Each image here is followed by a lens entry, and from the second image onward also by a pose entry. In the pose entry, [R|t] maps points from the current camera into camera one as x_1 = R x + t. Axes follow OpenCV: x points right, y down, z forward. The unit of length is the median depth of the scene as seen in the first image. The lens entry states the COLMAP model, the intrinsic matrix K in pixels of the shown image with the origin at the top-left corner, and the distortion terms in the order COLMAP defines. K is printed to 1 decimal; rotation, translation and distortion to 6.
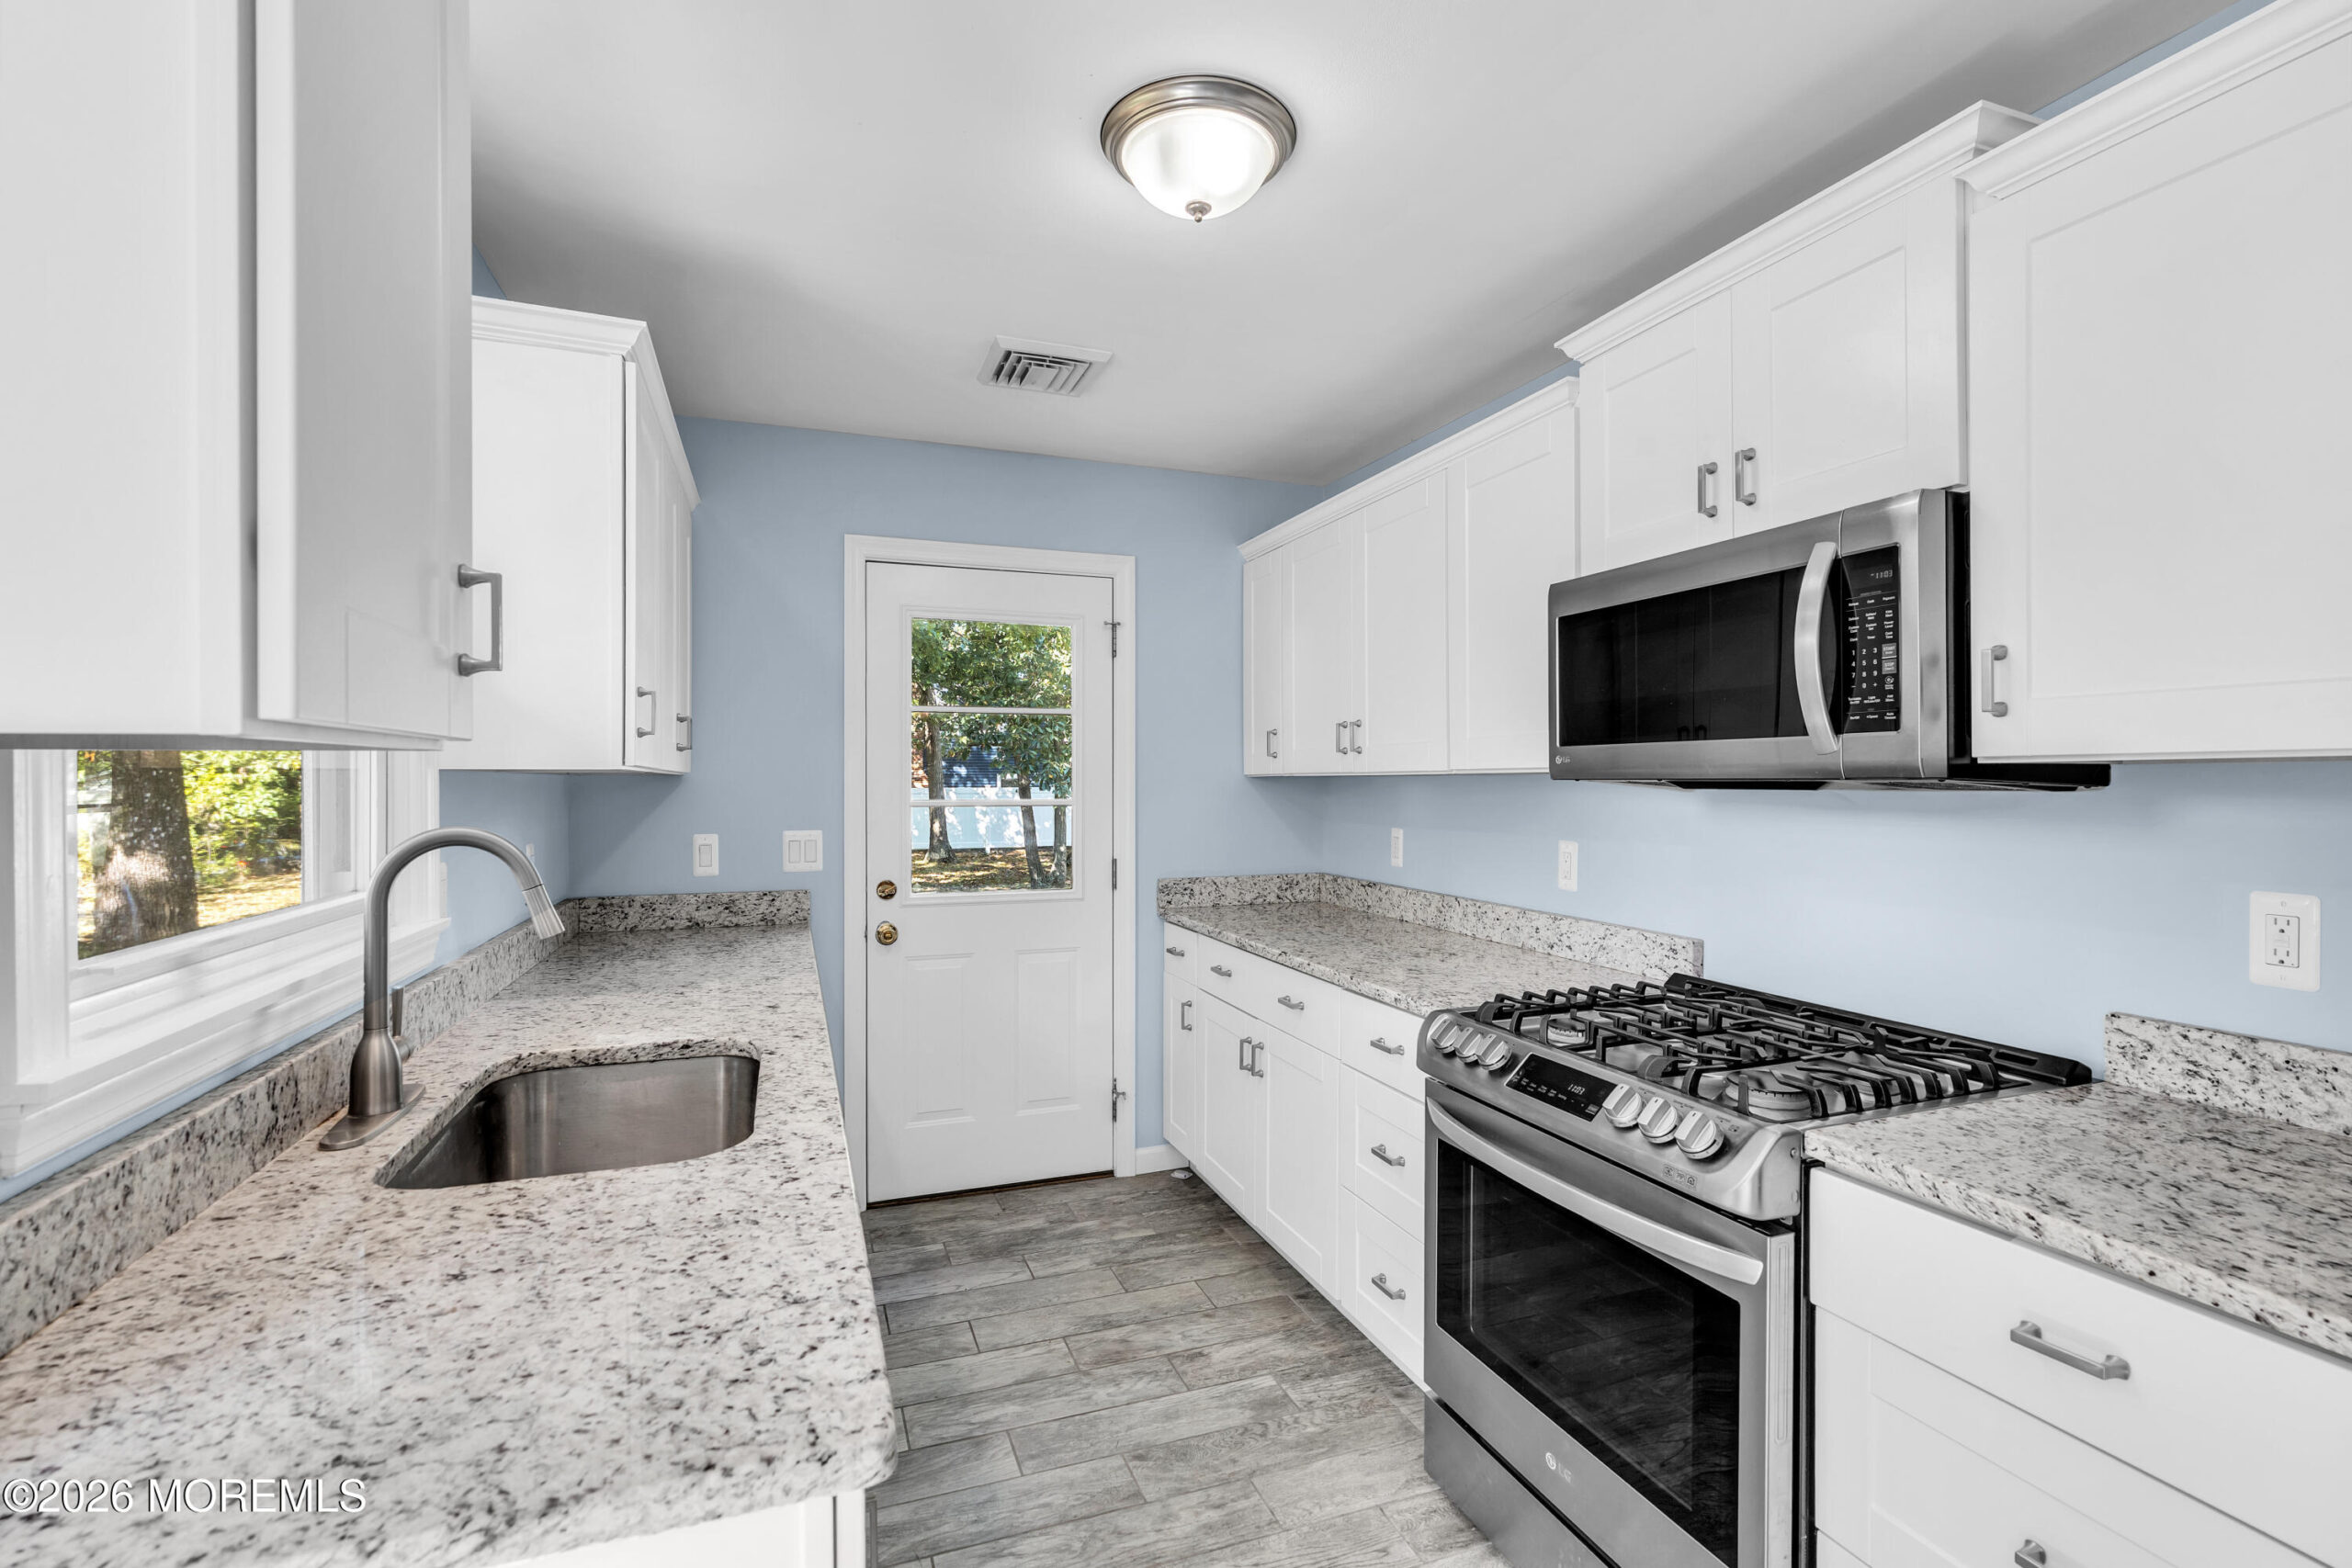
lens RADIAL K [[1059.3, 0, 1174.0], [0, 1059.3, 782.5], [0, 0, 1]] dist [-0.012060, 0.004238]
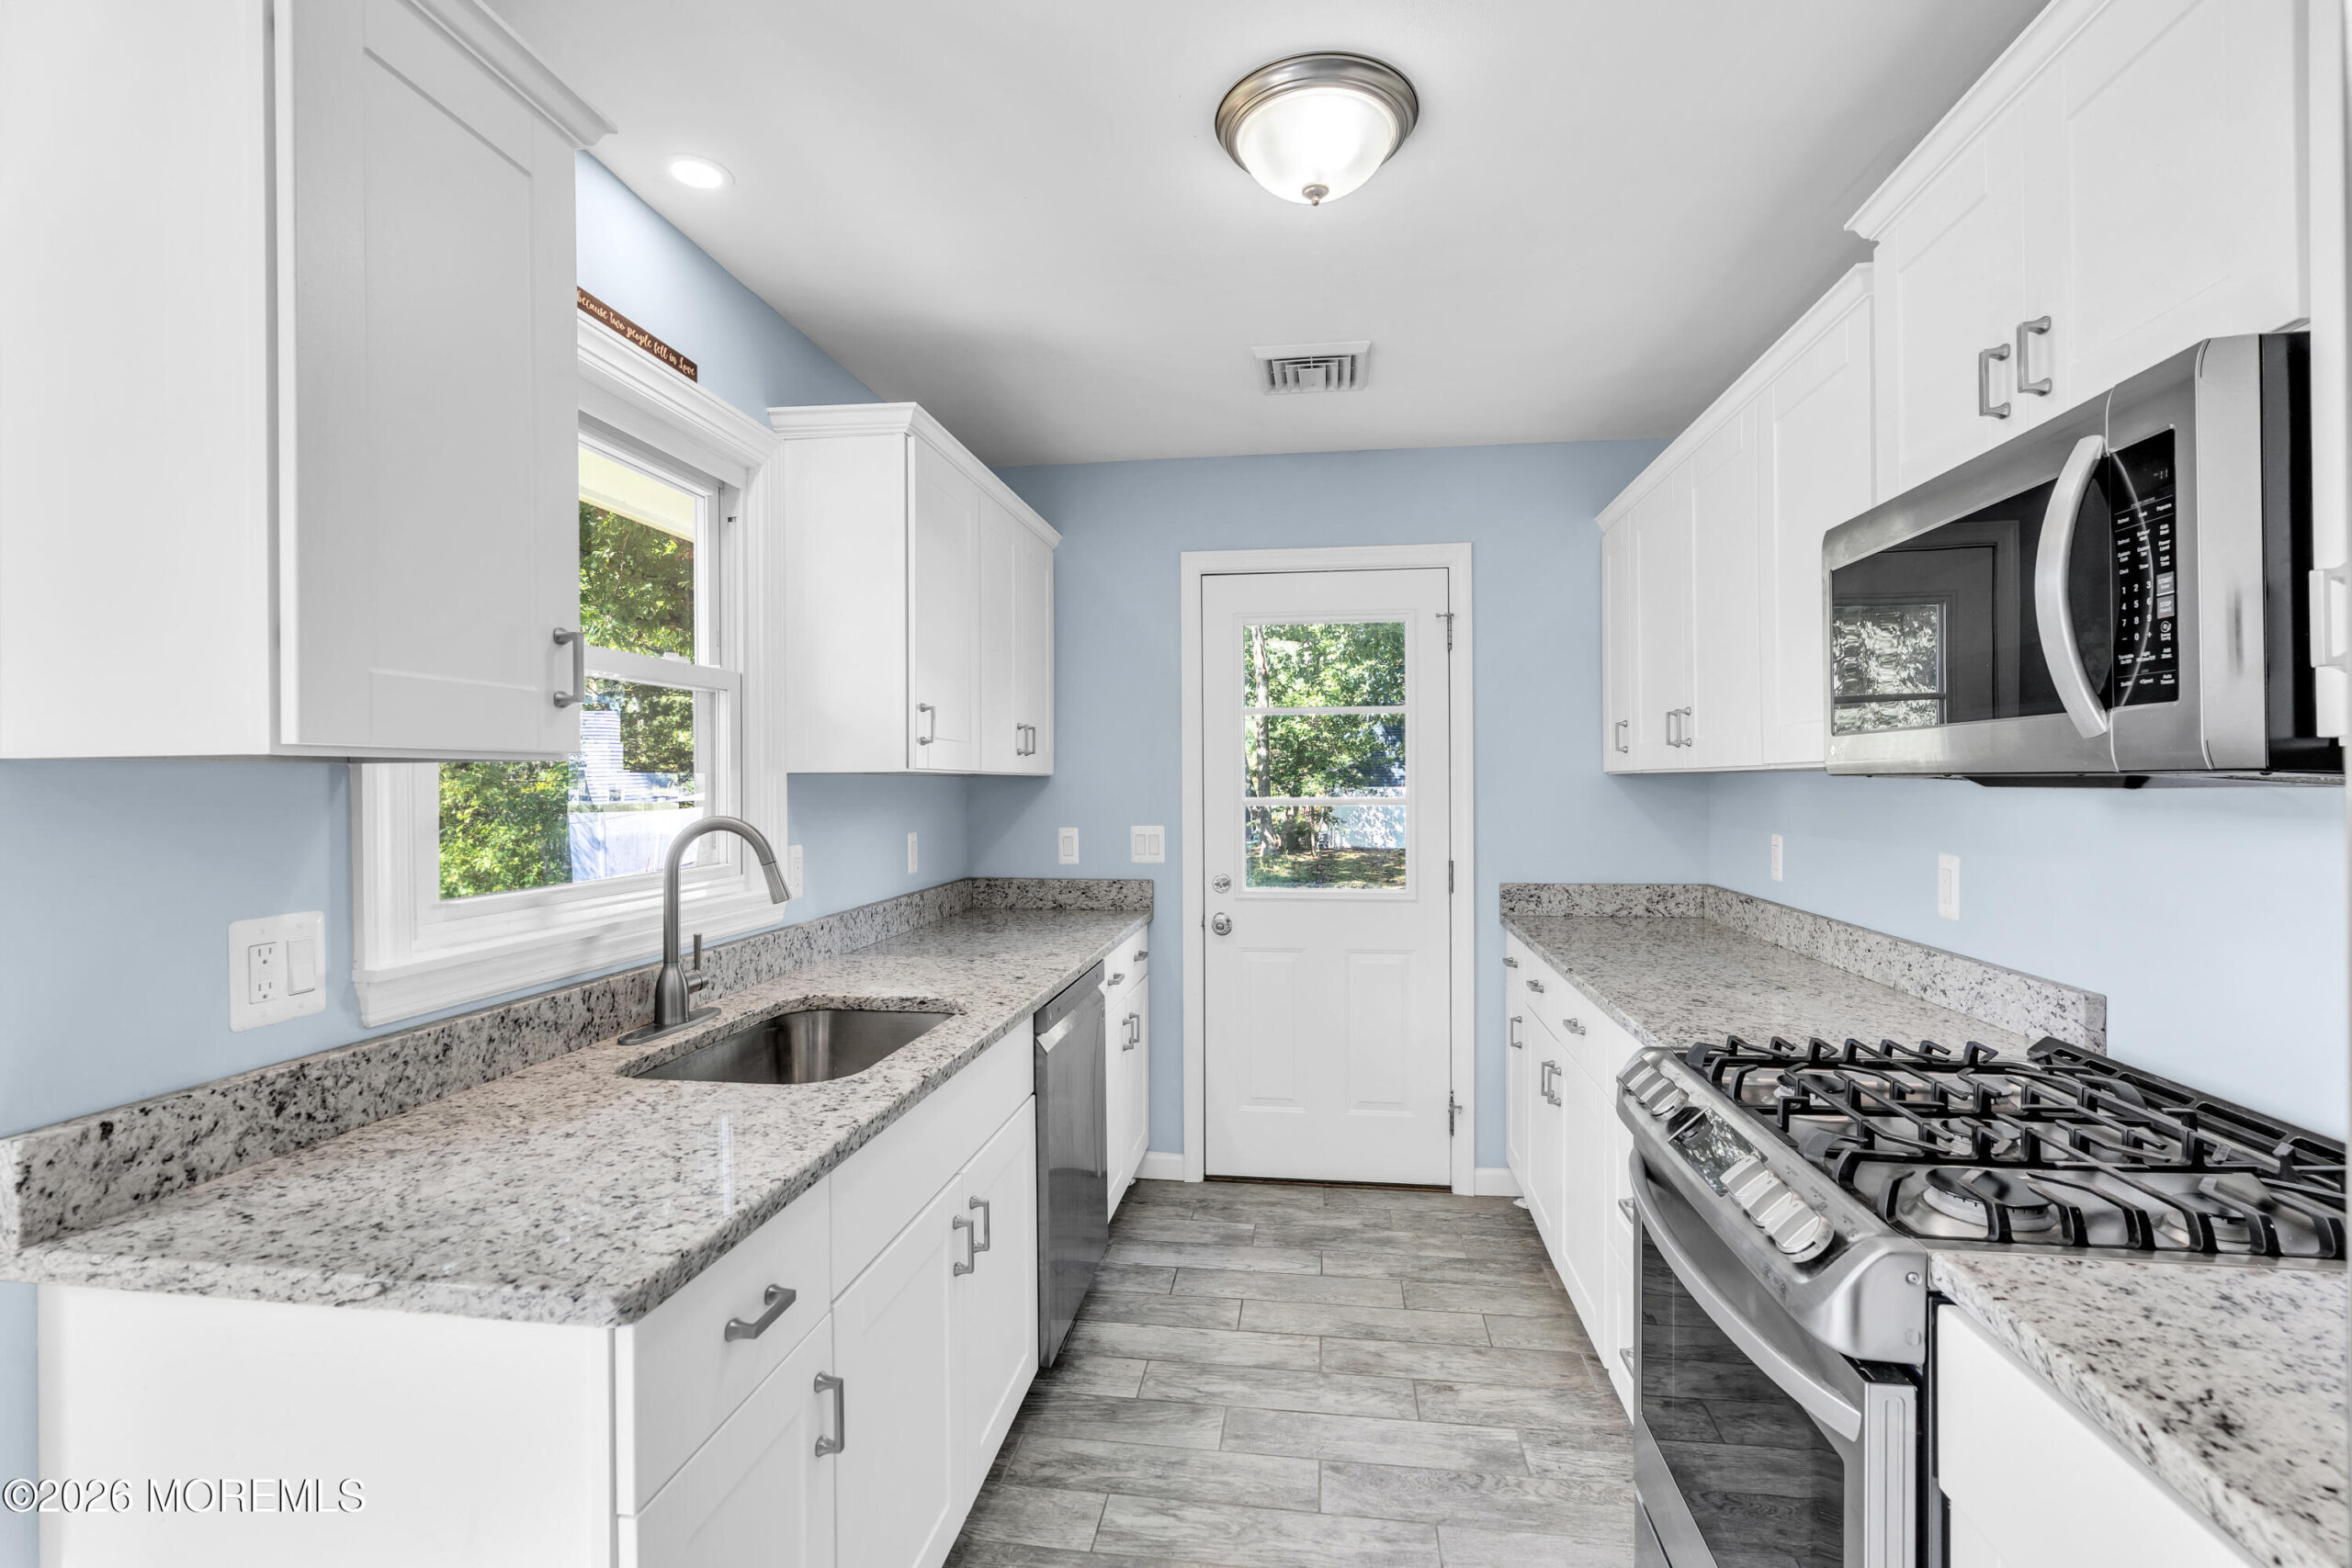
lens RADIAL K [[1059.3, 0, 1171.3], [0, 1059.3, 781.5], [0, 0, 1]] dist [-0.012060, 0.004238]
pose [[0.878961, -0.003547, -0.476881, 0.294816], [0.003208, 0.999994, -0.001526, 0.001499], [0.476883, -0.000188, 0.878967, 0.062873]]
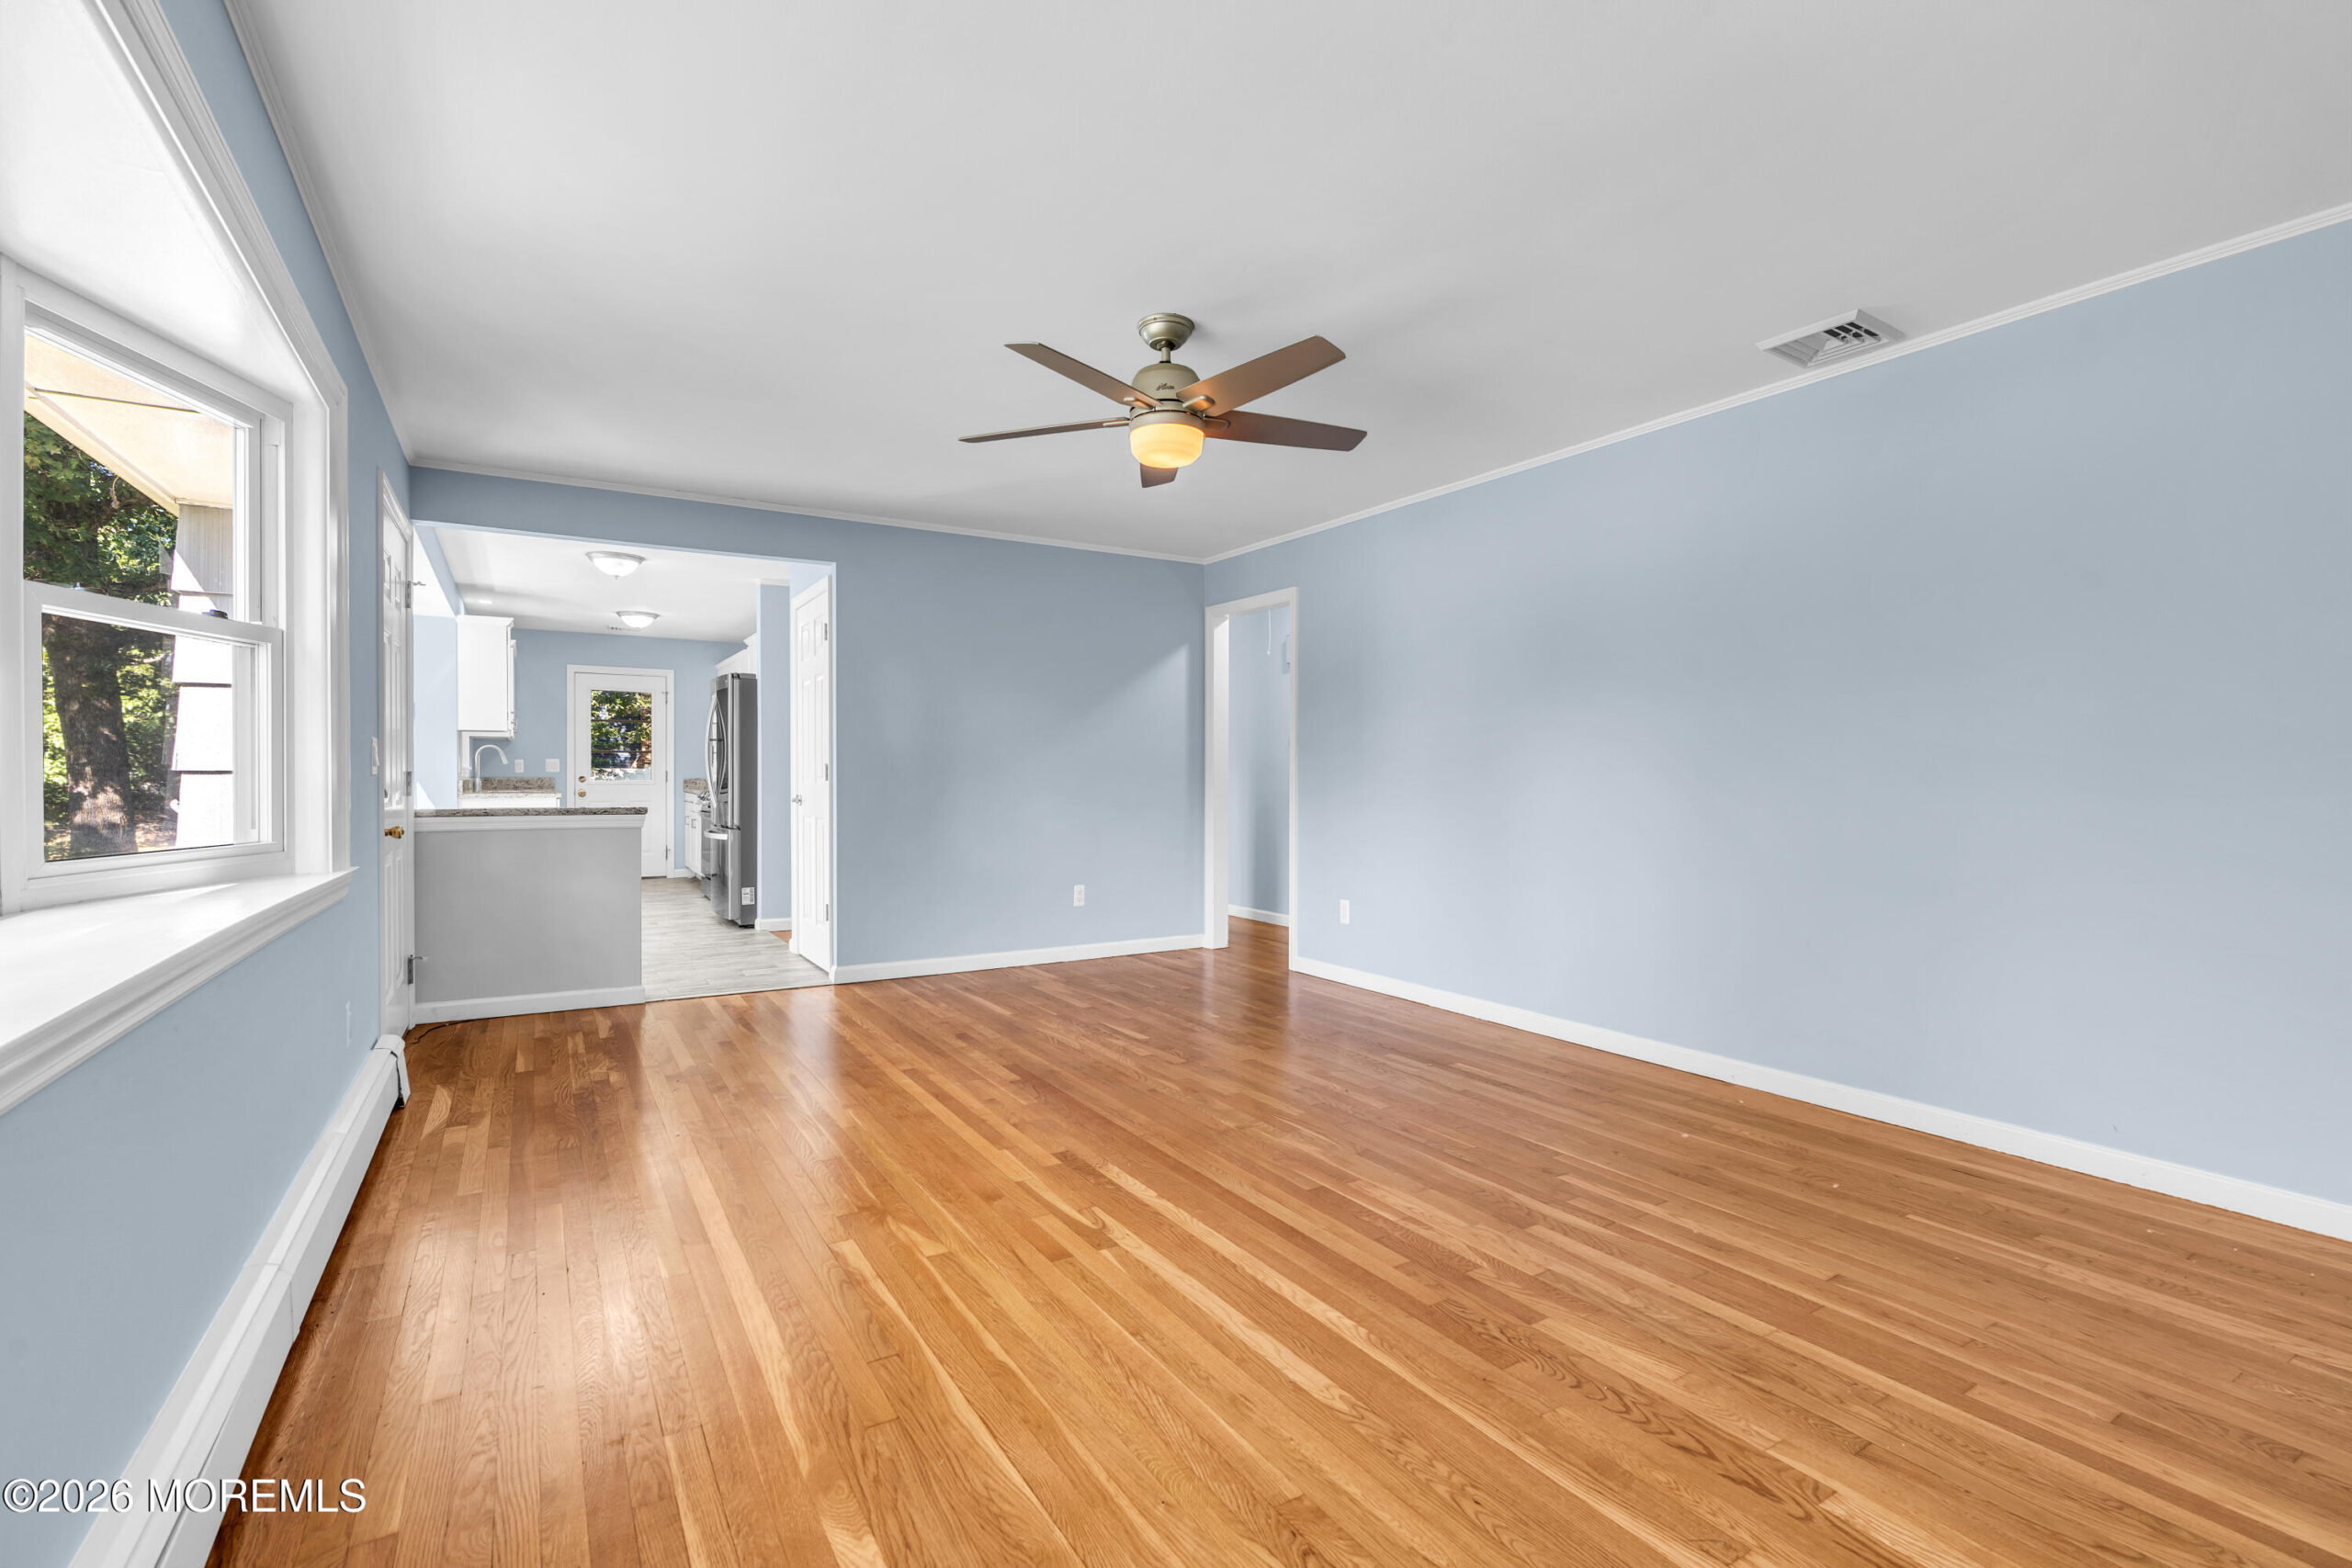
lens RADIAL K [[1059.3, 0, 1167.2], [0, 1059.3, 778.0], [0, 0, 1]] dist [-0.012060, 0.004238]
pose [[0.981019, 0.002979, 0.193891, 1.234149], [-0.003948, 0.999982, 0.004614, 0.119820], [-0.193874, -0.005292, 0.981012, -3.600457]]
